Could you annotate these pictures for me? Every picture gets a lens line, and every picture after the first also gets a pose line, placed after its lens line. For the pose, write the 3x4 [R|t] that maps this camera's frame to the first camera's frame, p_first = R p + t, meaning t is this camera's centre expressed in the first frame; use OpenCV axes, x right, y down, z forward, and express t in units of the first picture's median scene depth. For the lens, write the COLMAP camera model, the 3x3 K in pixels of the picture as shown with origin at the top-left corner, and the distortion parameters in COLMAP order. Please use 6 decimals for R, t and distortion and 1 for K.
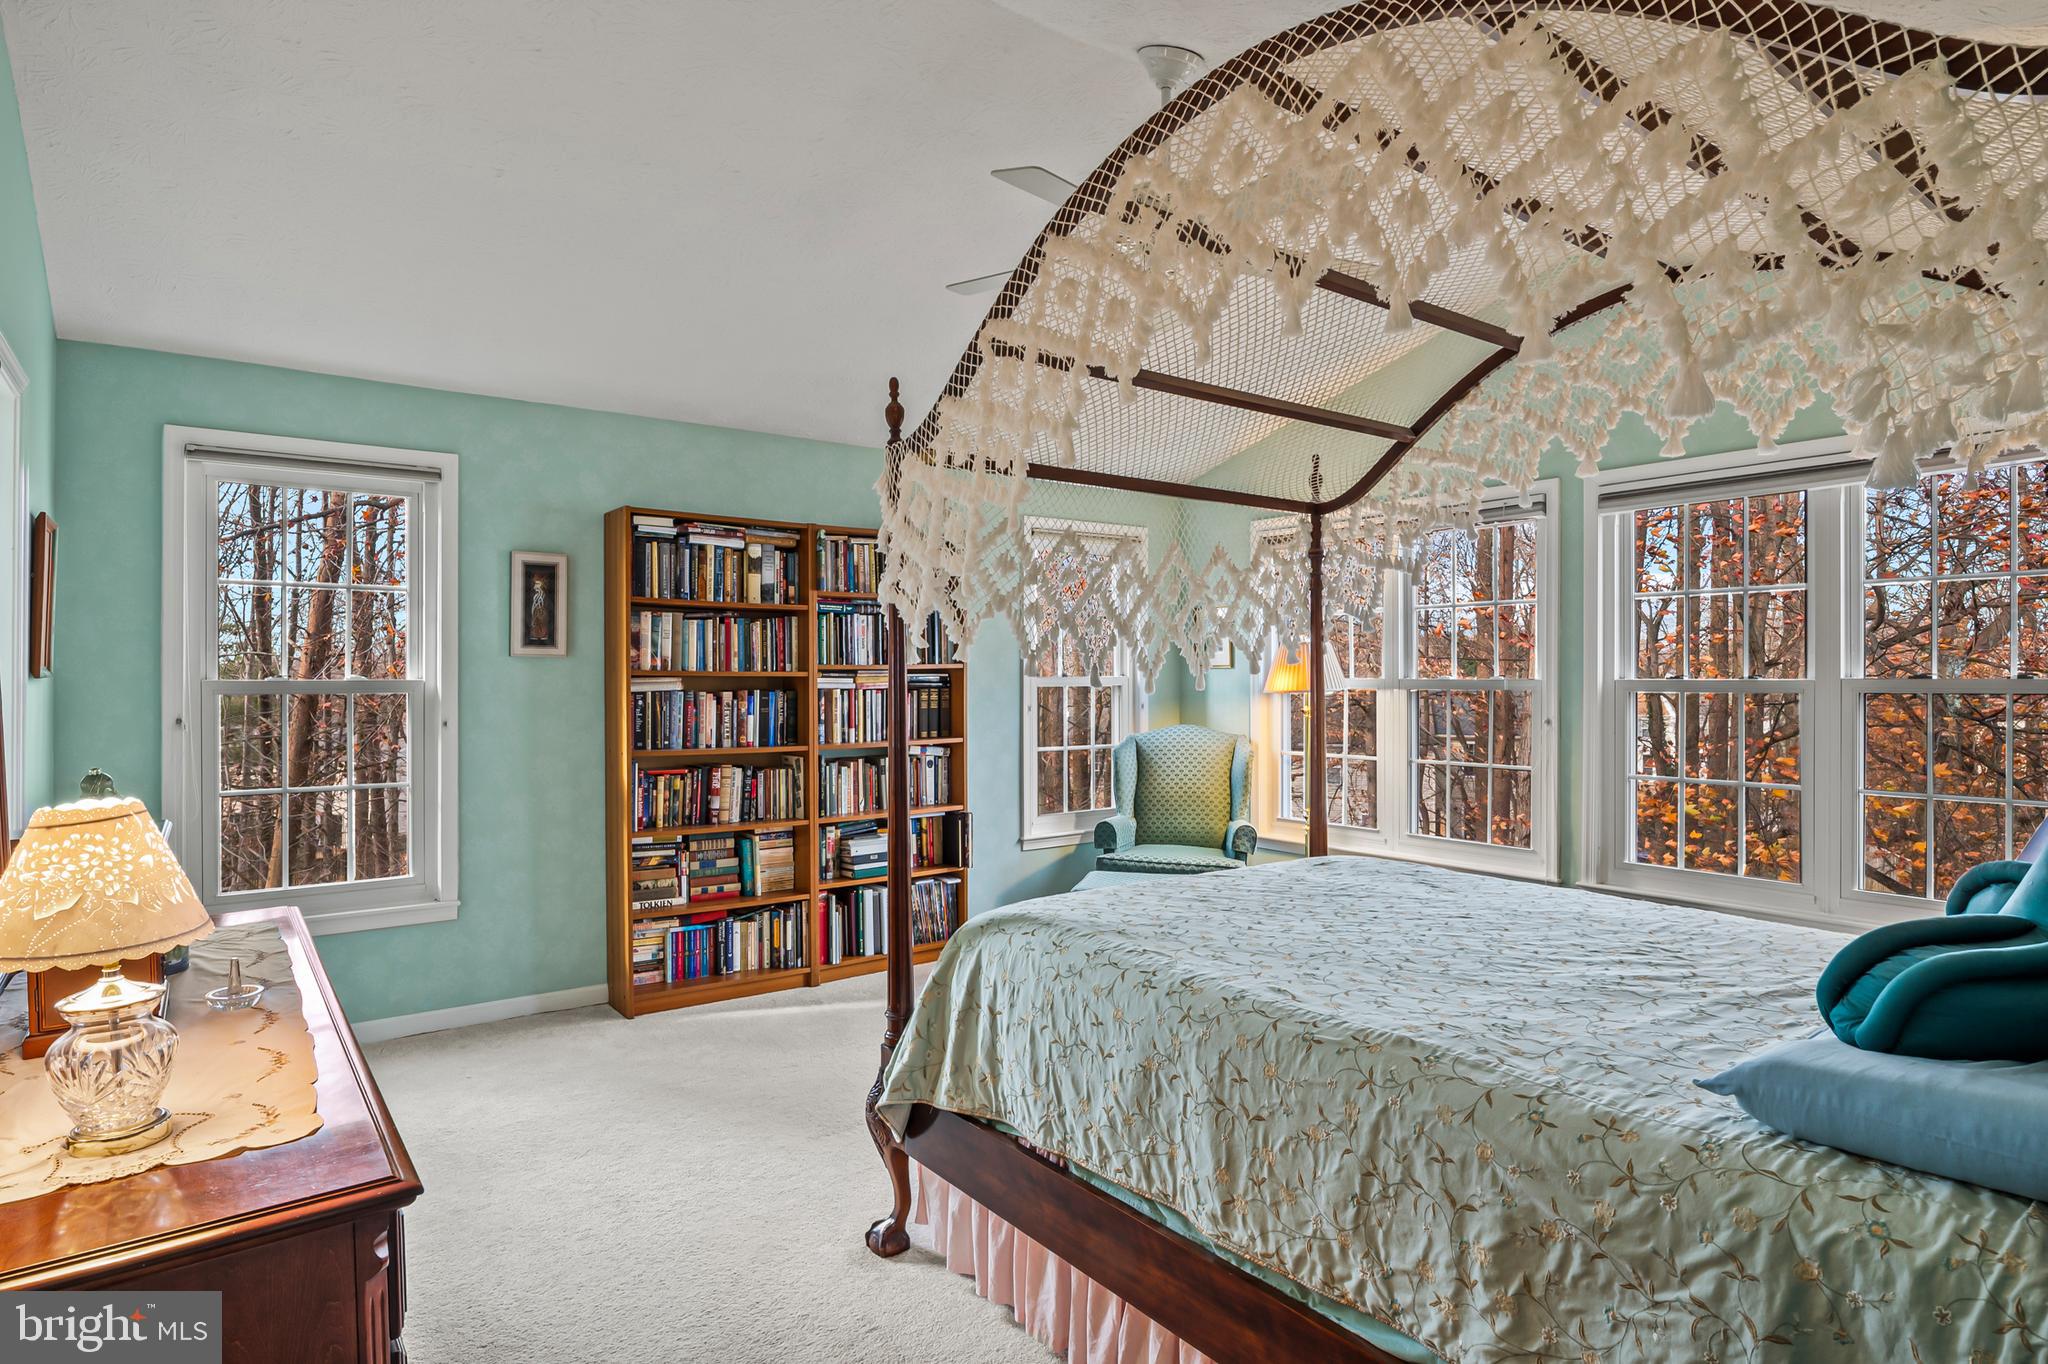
lens RADIAL K [[1105.1, 0, 1024.0], [0, 1105.1, 682.0], [0, 0, 1]] dist [-0.002227, -0.000548]
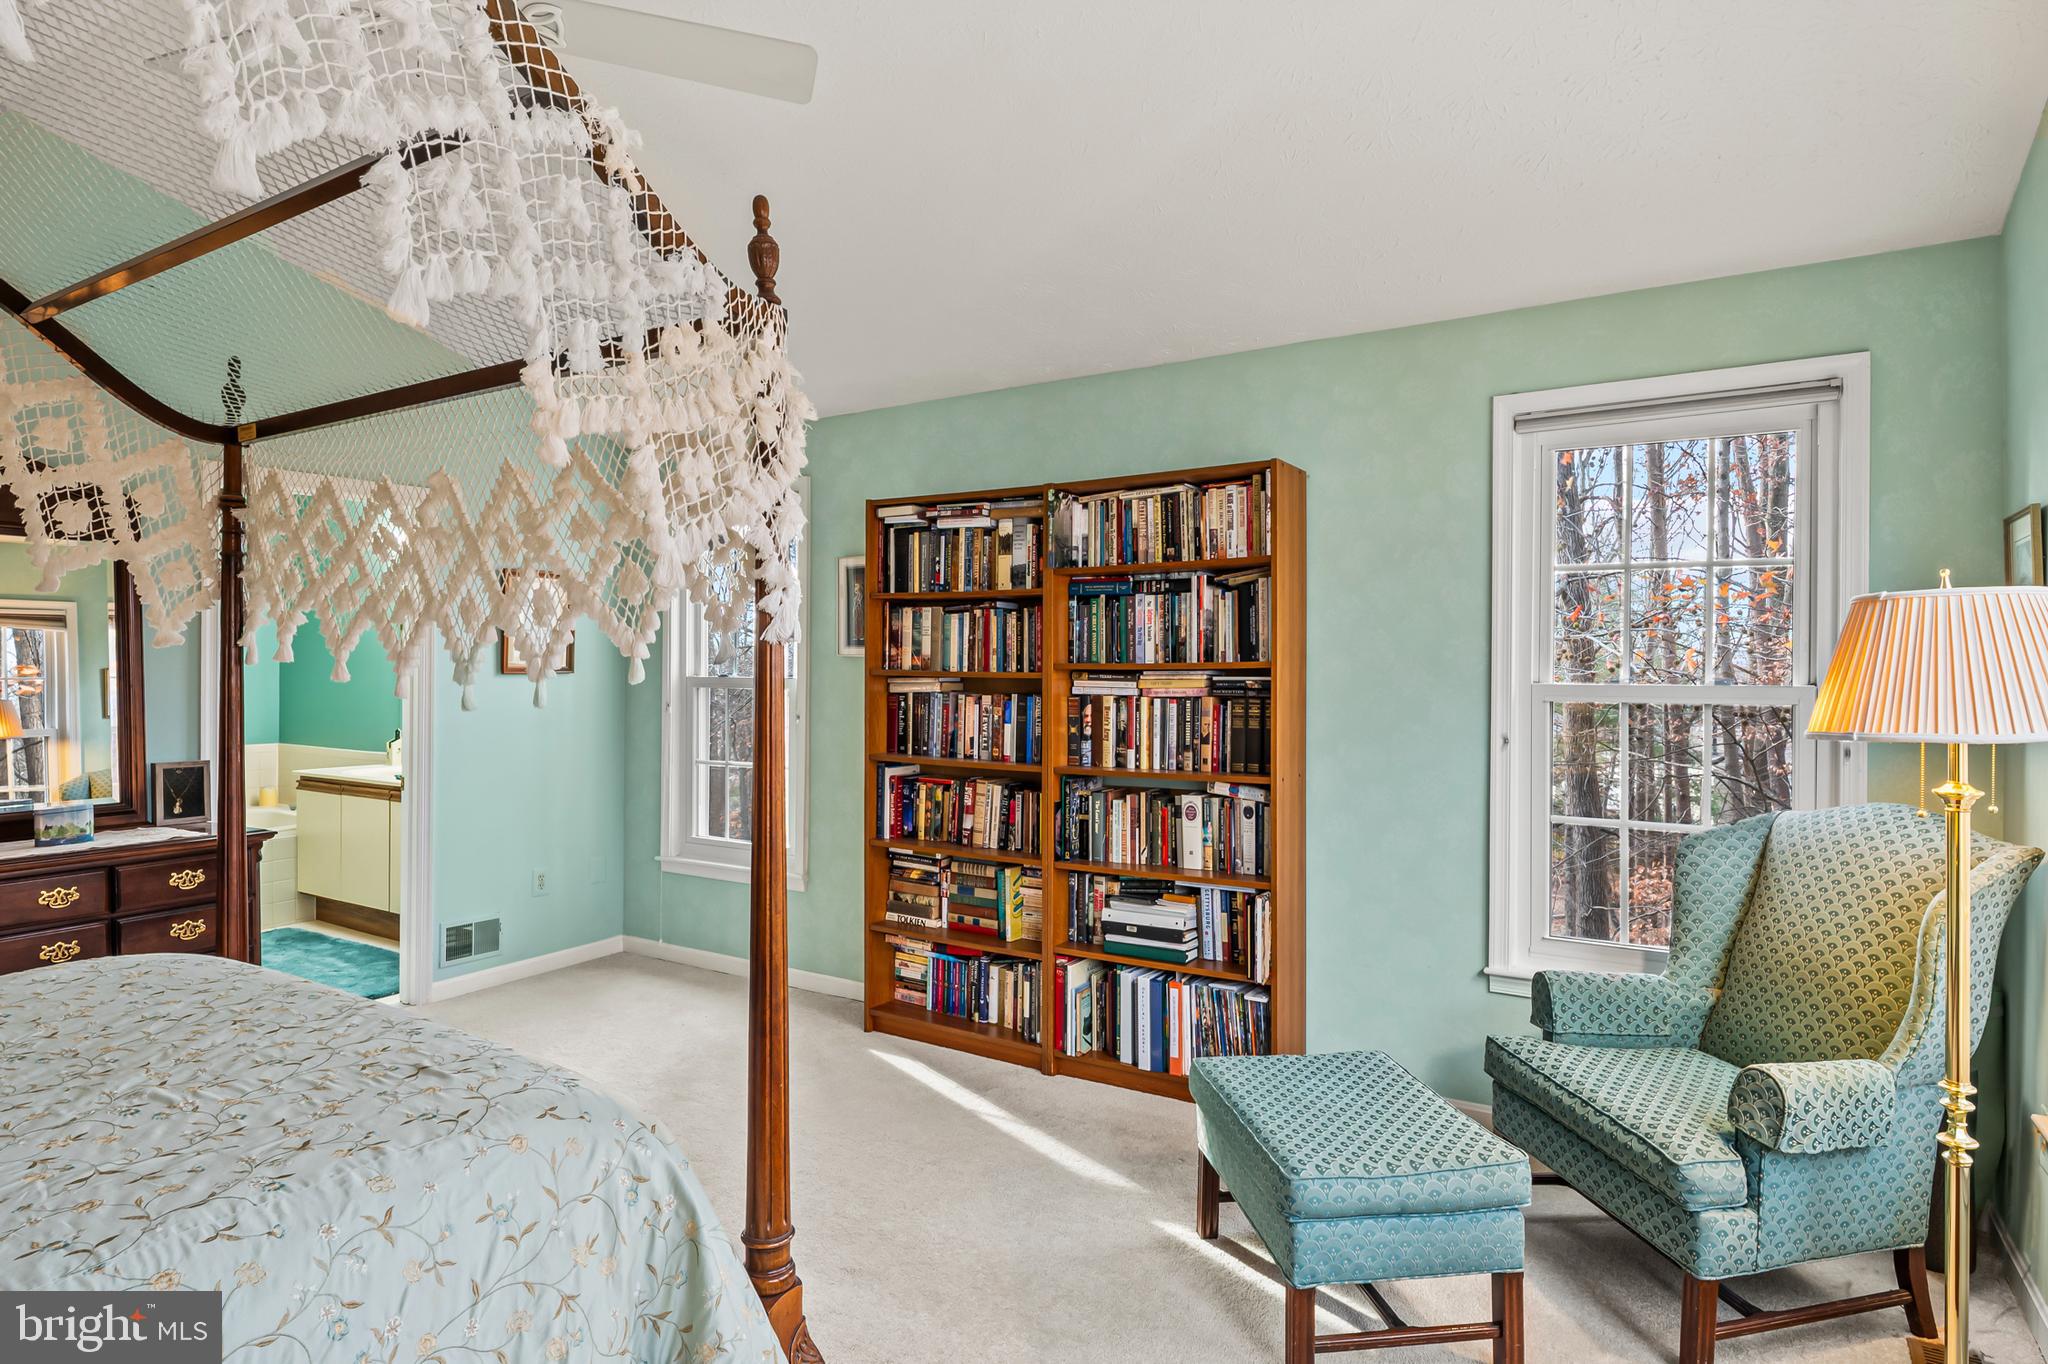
lens RADIAL K [[1266.4, 0, 1022.8], [0, 1266.4, 647.5], [0, 0, 1]] dist [-0.002455, -0.000795]
pose [[0.312104, 0.003671, -0.950041, 0.680410], [0.002432, 0.999986, 0.004663, -0.032831], [0.950045, -0.003765, 0.312091, 0.724365]]
